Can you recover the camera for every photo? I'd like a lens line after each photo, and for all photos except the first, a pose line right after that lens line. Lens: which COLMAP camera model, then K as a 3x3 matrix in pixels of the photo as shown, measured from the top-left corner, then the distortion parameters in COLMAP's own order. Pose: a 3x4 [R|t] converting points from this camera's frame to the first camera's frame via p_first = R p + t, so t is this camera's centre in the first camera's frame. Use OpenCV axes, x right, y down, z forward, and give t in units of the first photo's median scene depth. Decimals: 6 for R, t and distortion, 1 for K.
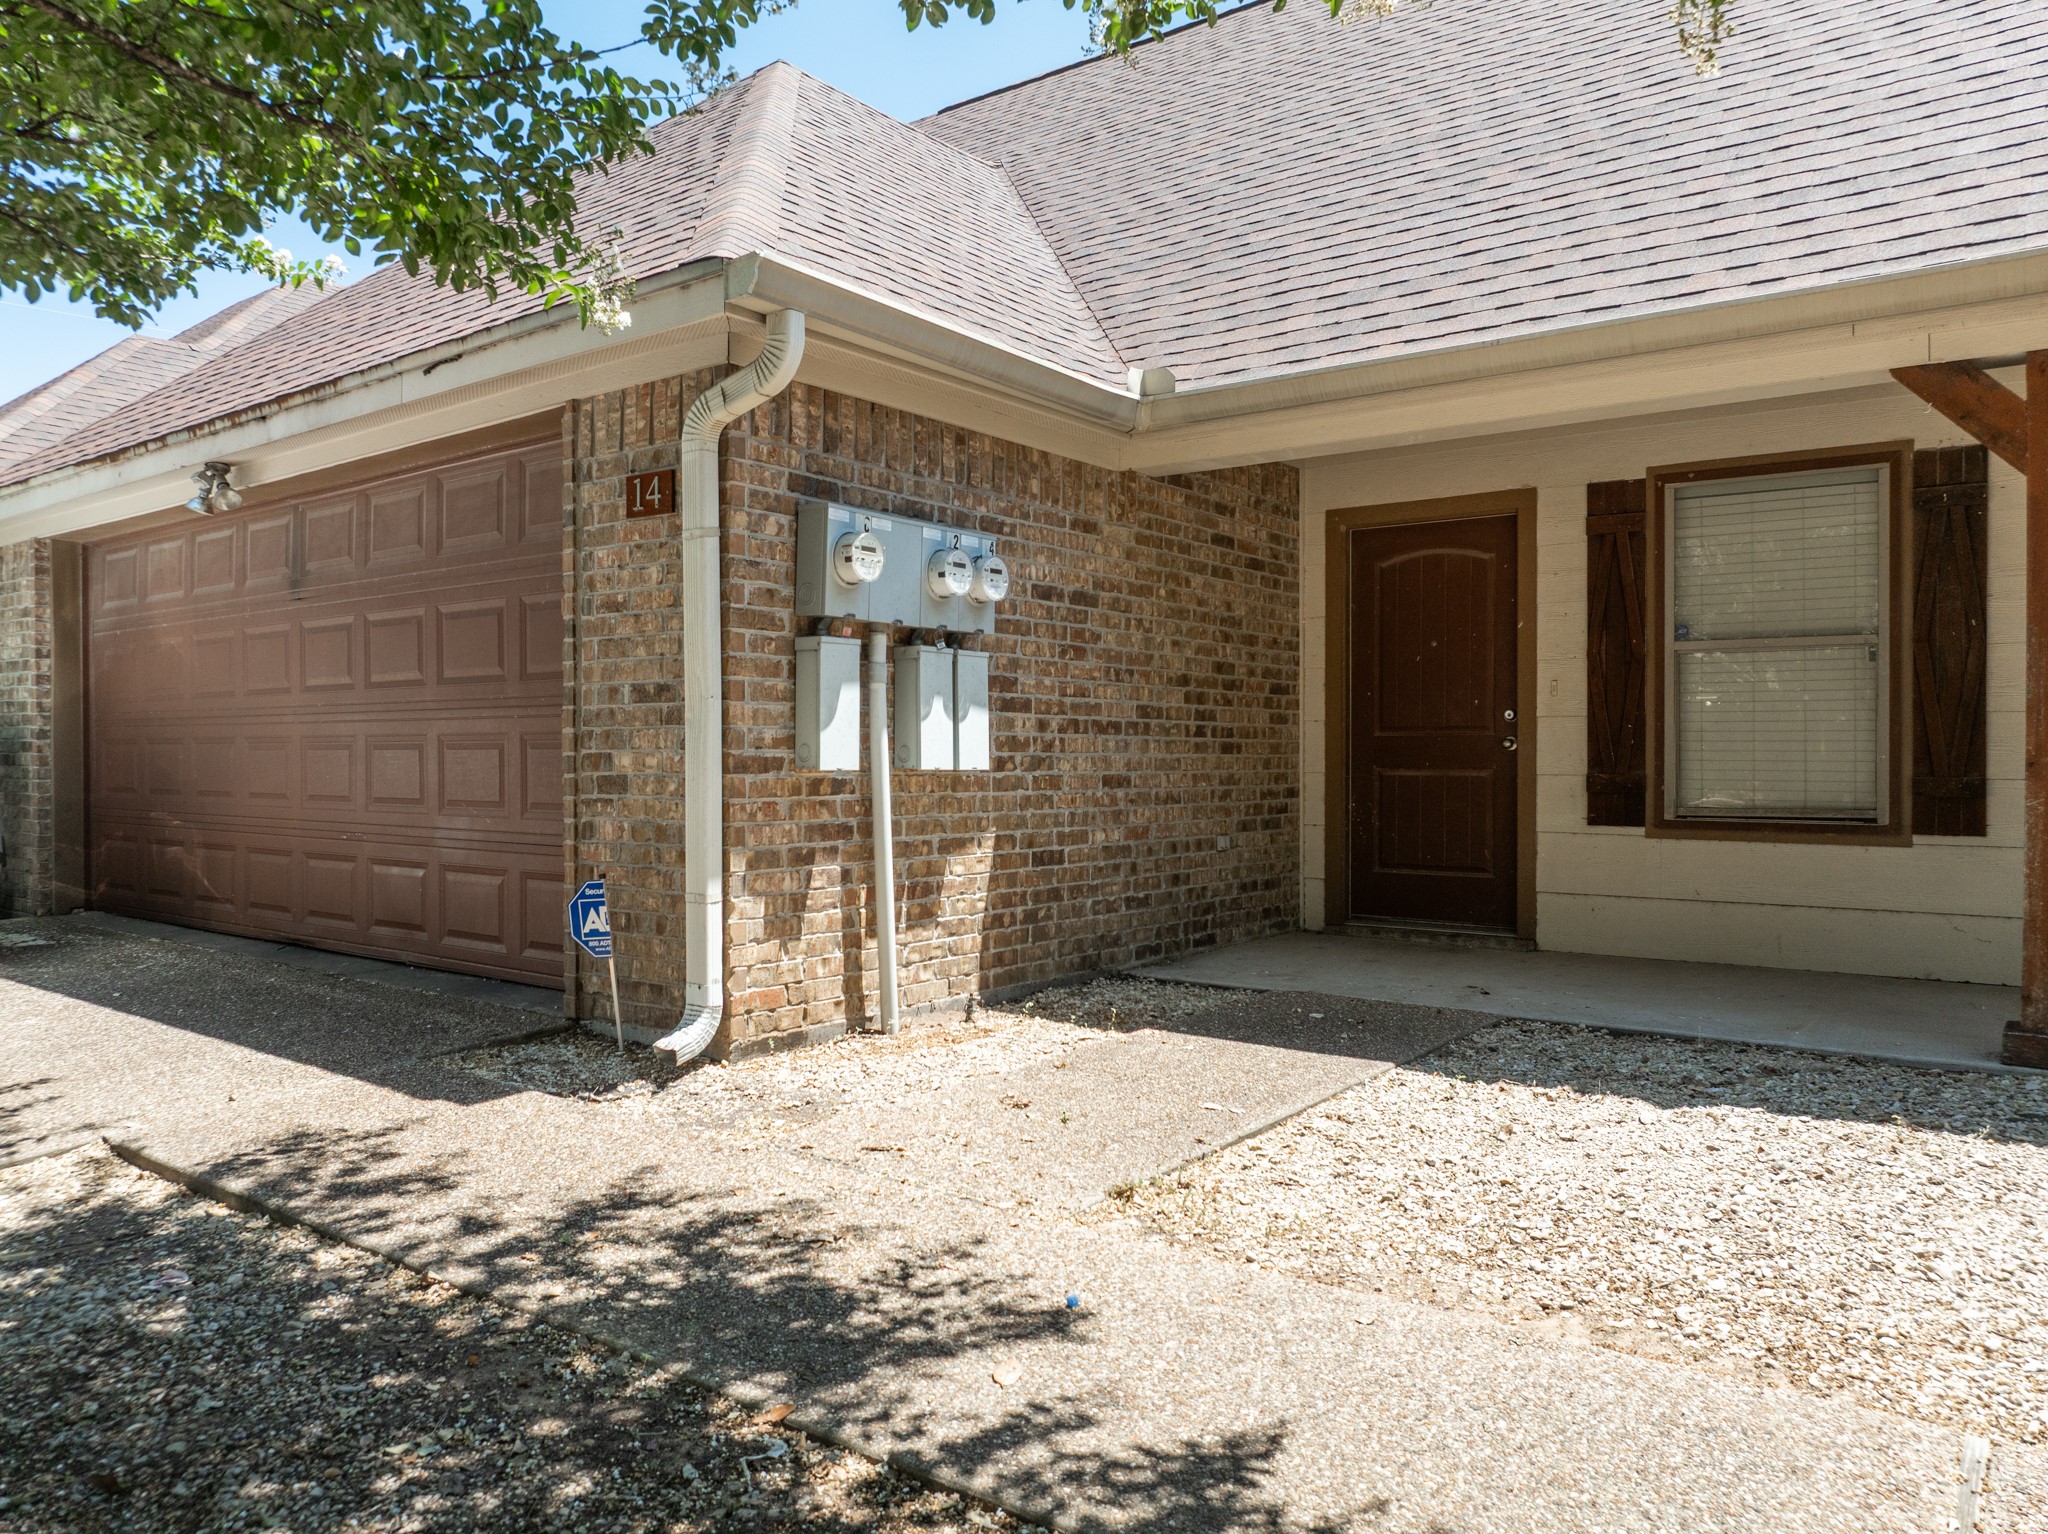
lens RADIAL K [[1439.4, 0, 1024.0], [0, 1439.4, 767.0], [0, 0, 1]] dist [-0.028795, 0.007944]
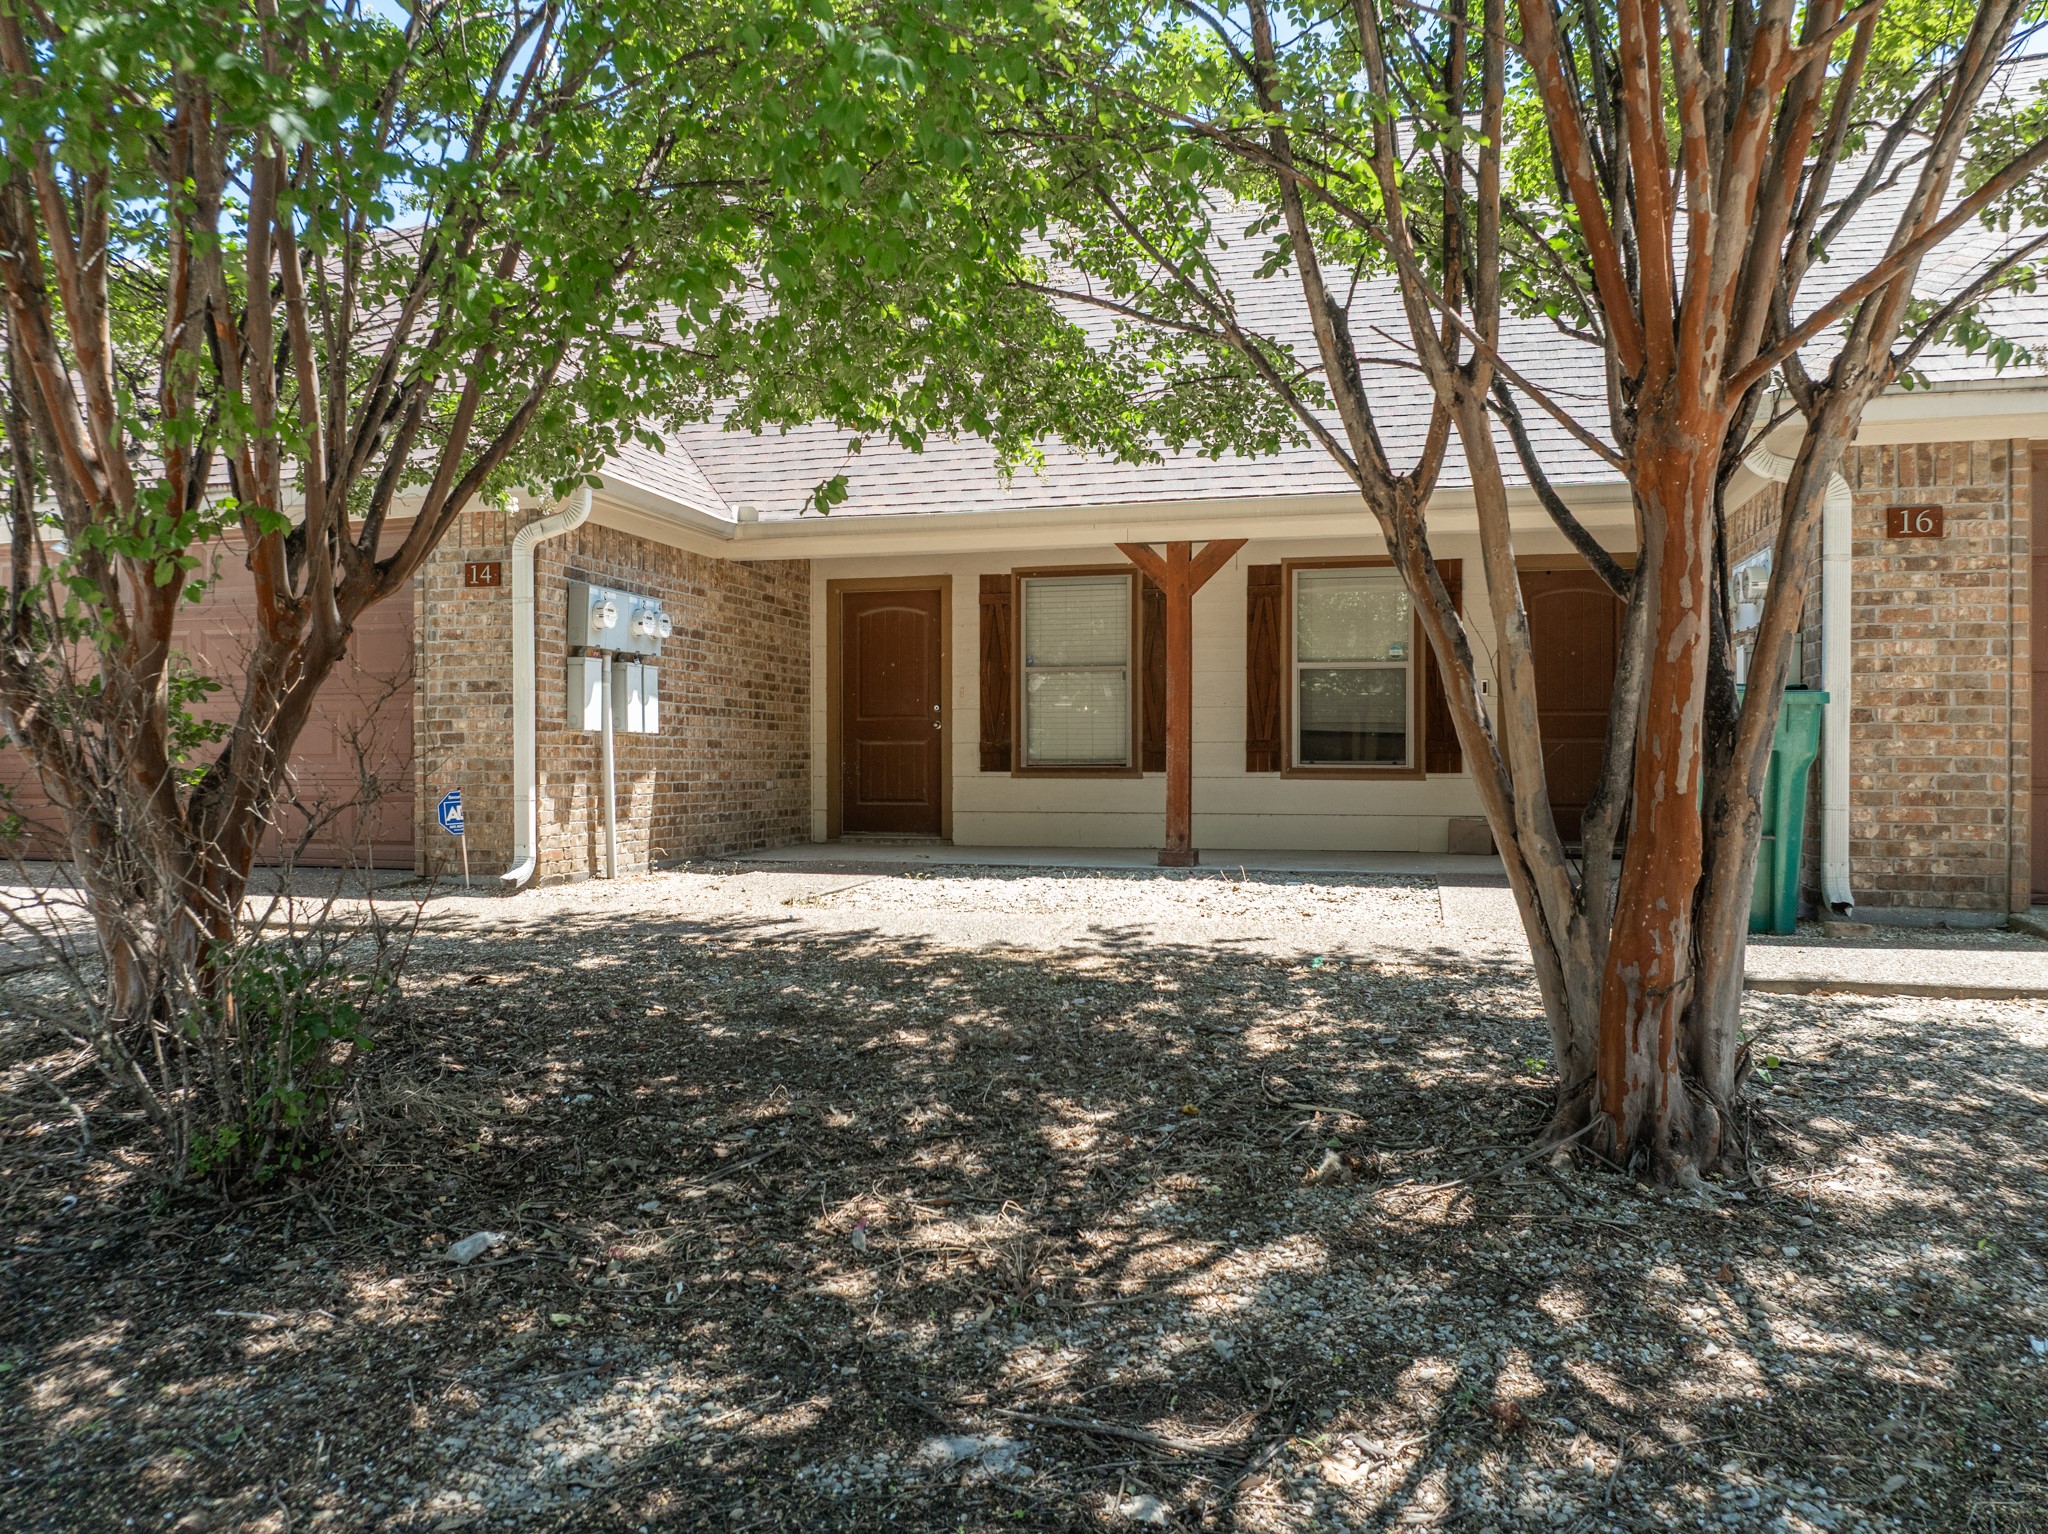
lens RADIAL K [[1439.4, 0, 1024.0], [0, 1439.4, 767.0], [0, 0, 1]] dist [-0.028795, 0.007944]
pose [[0.923539, -0.004860, 0.383474, -0.291120], [0.006401, 0.999976, -0.002742, 0.052020], [-0.383451, 0.004987, 0.923548, -0.809683]]
